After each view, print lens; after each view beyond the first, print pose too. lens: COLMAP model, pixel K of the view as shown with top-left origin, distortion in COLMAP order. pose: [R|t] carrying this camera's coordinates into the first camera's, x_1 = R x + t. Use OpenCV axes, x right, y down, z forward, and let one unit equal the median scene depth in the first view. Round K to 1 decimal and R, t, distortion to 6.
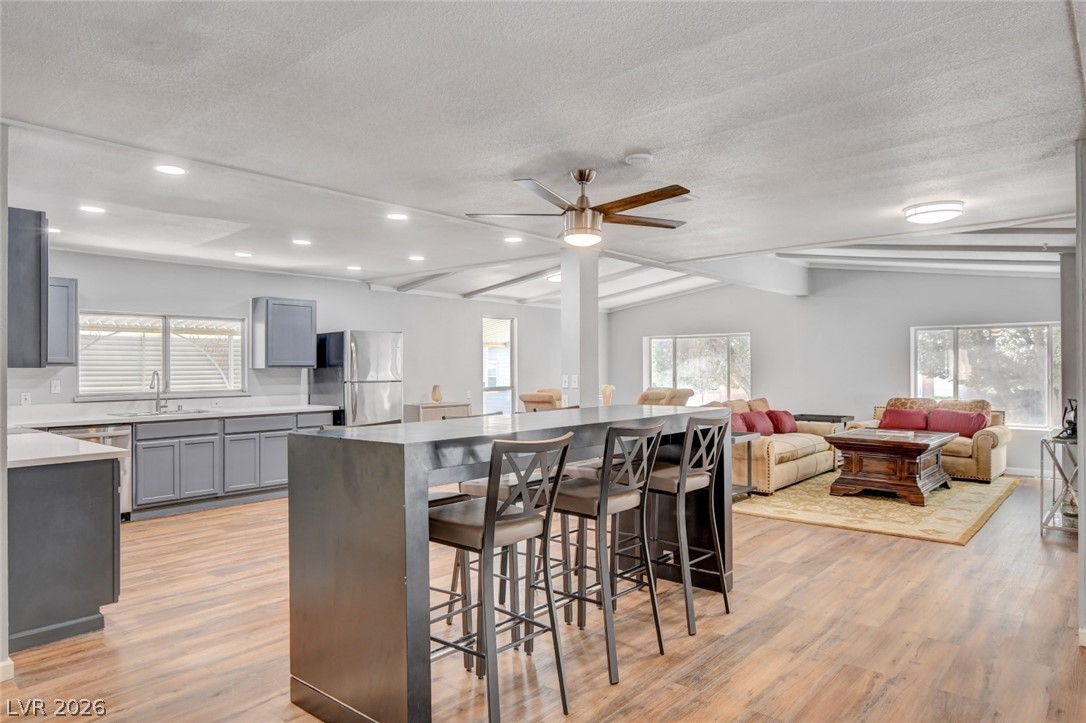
lens RADIAL K [[677.4, 0, 538.5], [0, 677.4, 366.1], [0, 0, 1]] dist [0.003031, 0.001707]
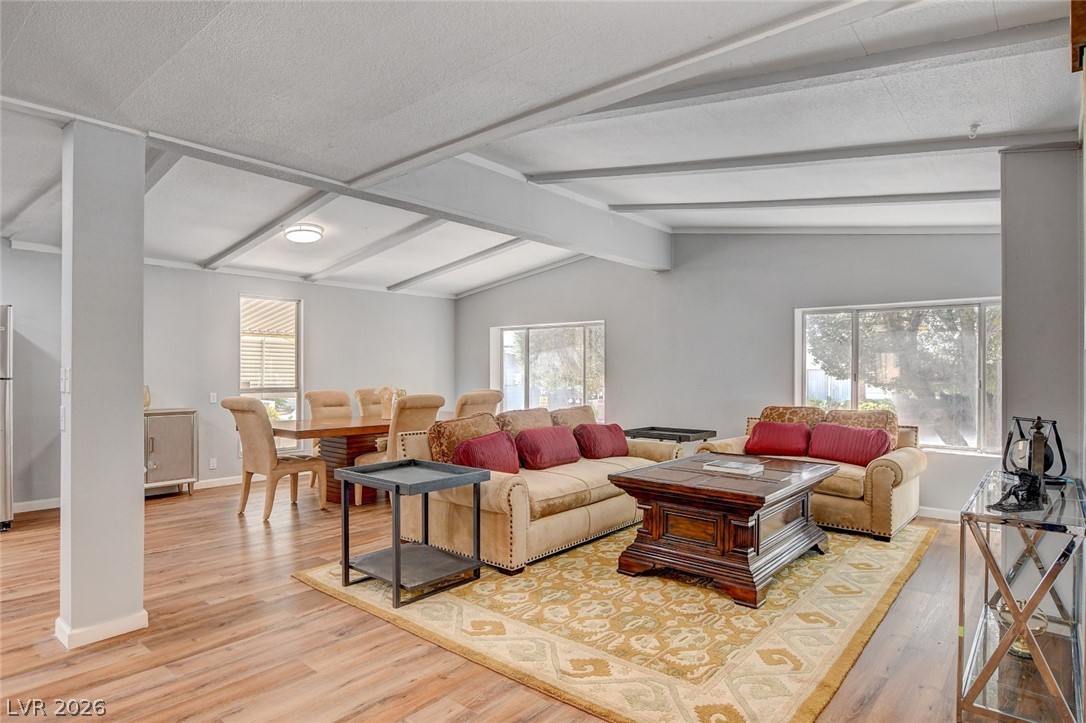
lens RADIAL K [[605.7, 0, 534.6], [0, 605.7, 370.3], [0, 0, 1]] dist [-0.014438, -0.000090]
pose [[0.999971, 0.004790, 0.005967, 0.341567], [-0.004804, 0.999986, 0.002372, 0.010861], [-0.005956, -0.002400, 0.999979, 0.453380]]
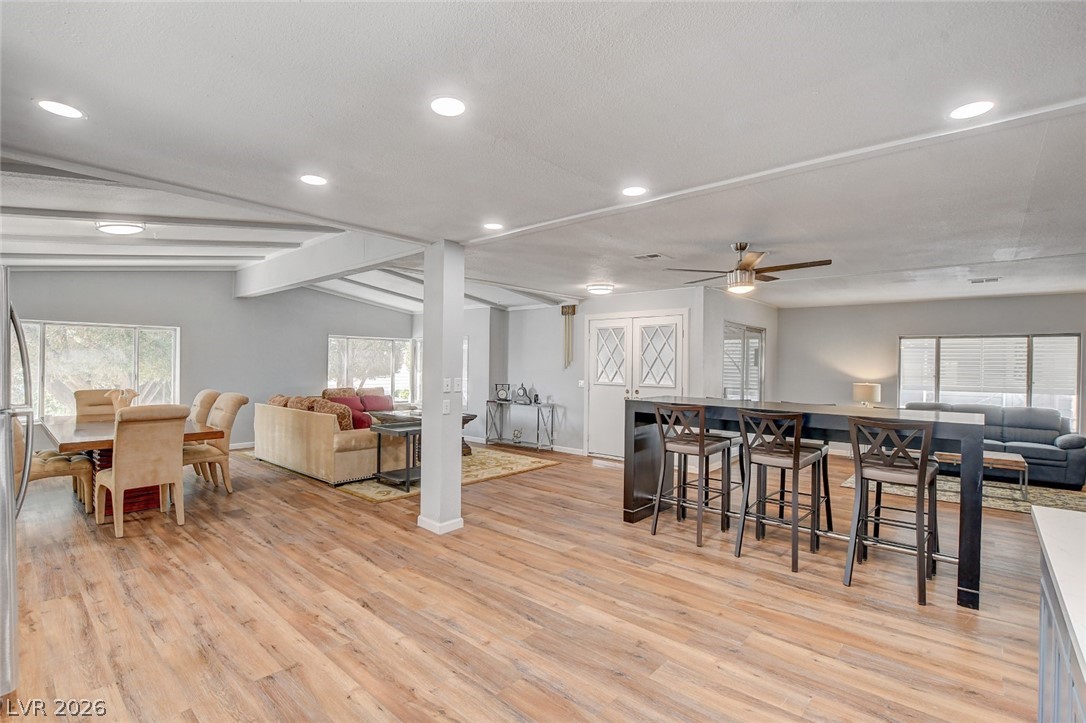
lens RADIAL K [[504.6, 0, 536.4], [0, 504.6, 364.2], [0, 0, 1]] dist [-0.028836, -0.000071]
pose [[0.022966, 0.002172, 0.999734, -0.544014], [-0.013528, 0.999907, -0.001862, -0.004761], [-0.999645, -0.013482, 0.022994, 0.733027]]
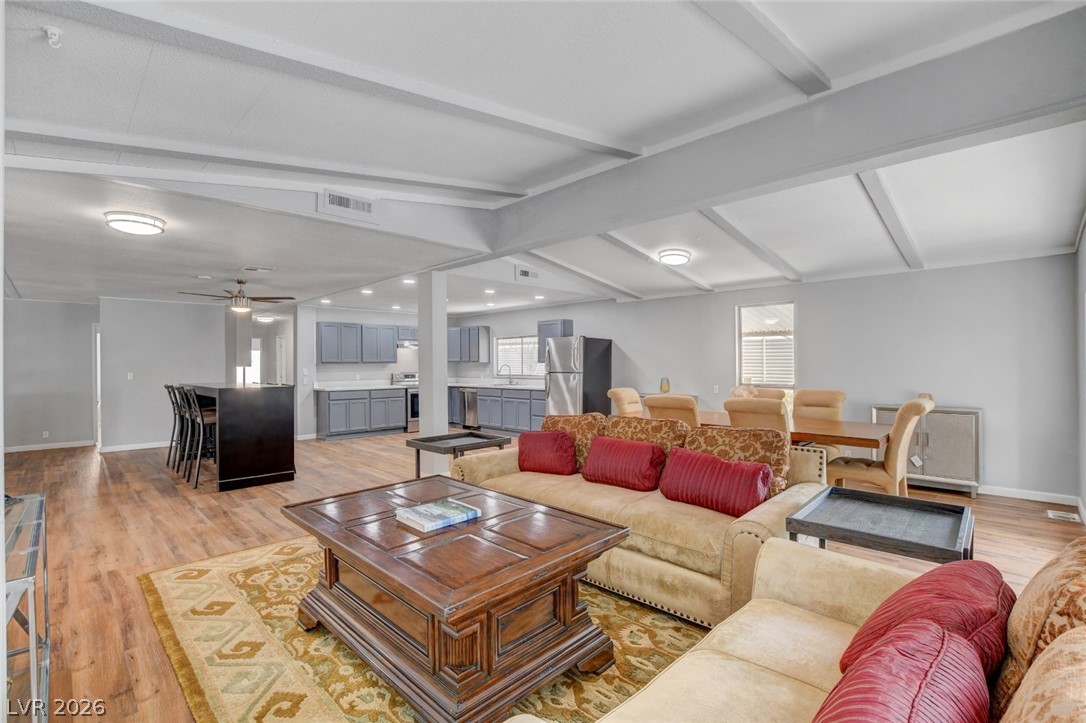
lens RADIAL K [[493.5, 0, 535.3], [0, 493.5, 364.3], [0, 0, 1]] dist [-0.019743, 0.000183]
pose [[-0.078050, 0.004866, -0.996938, 0.837674], [0.009025, 0.999951, 0.004174, 0.001277], [0.996909, -0.008672, -0.078091, 1.086433]]
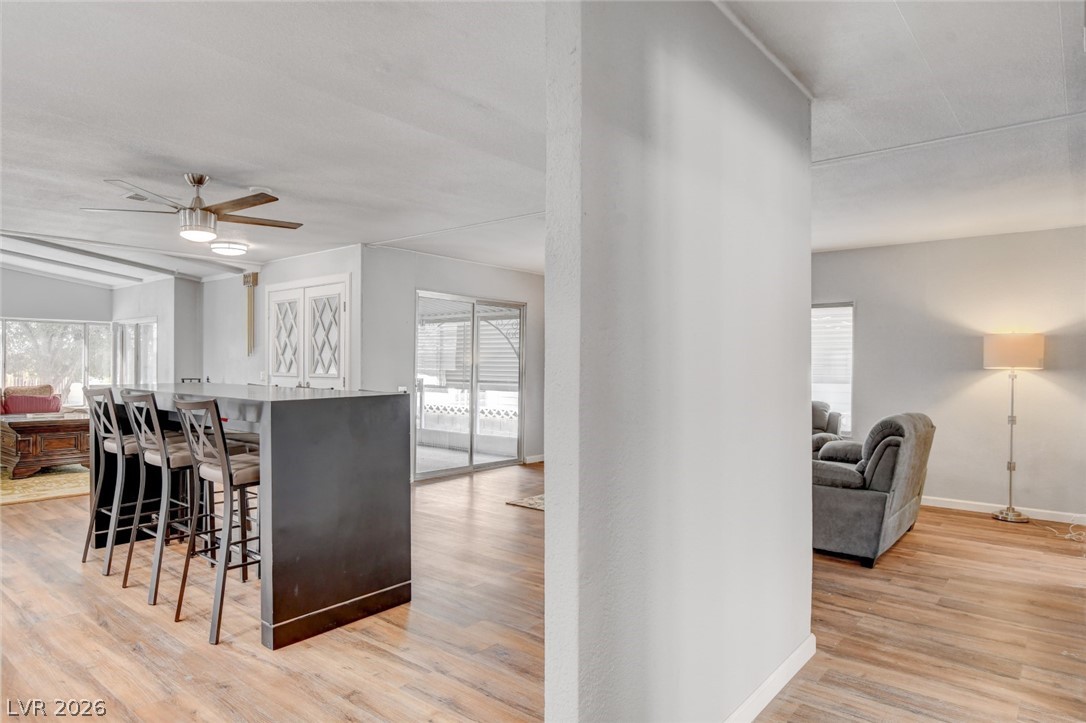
lens RADIAL K [[653.0, 0, 538.5], [0, 653.0, 369.7], [0, 0, 1]] dist [-0.005489, -0.001173]
pose [[-0.020044, -0.005084, 0.999786, -0.535714], [-0.005571, 0.999972, 0.004973, 0.015948], [-0.999784, -0.005470, -0.020071, 0.229207]]
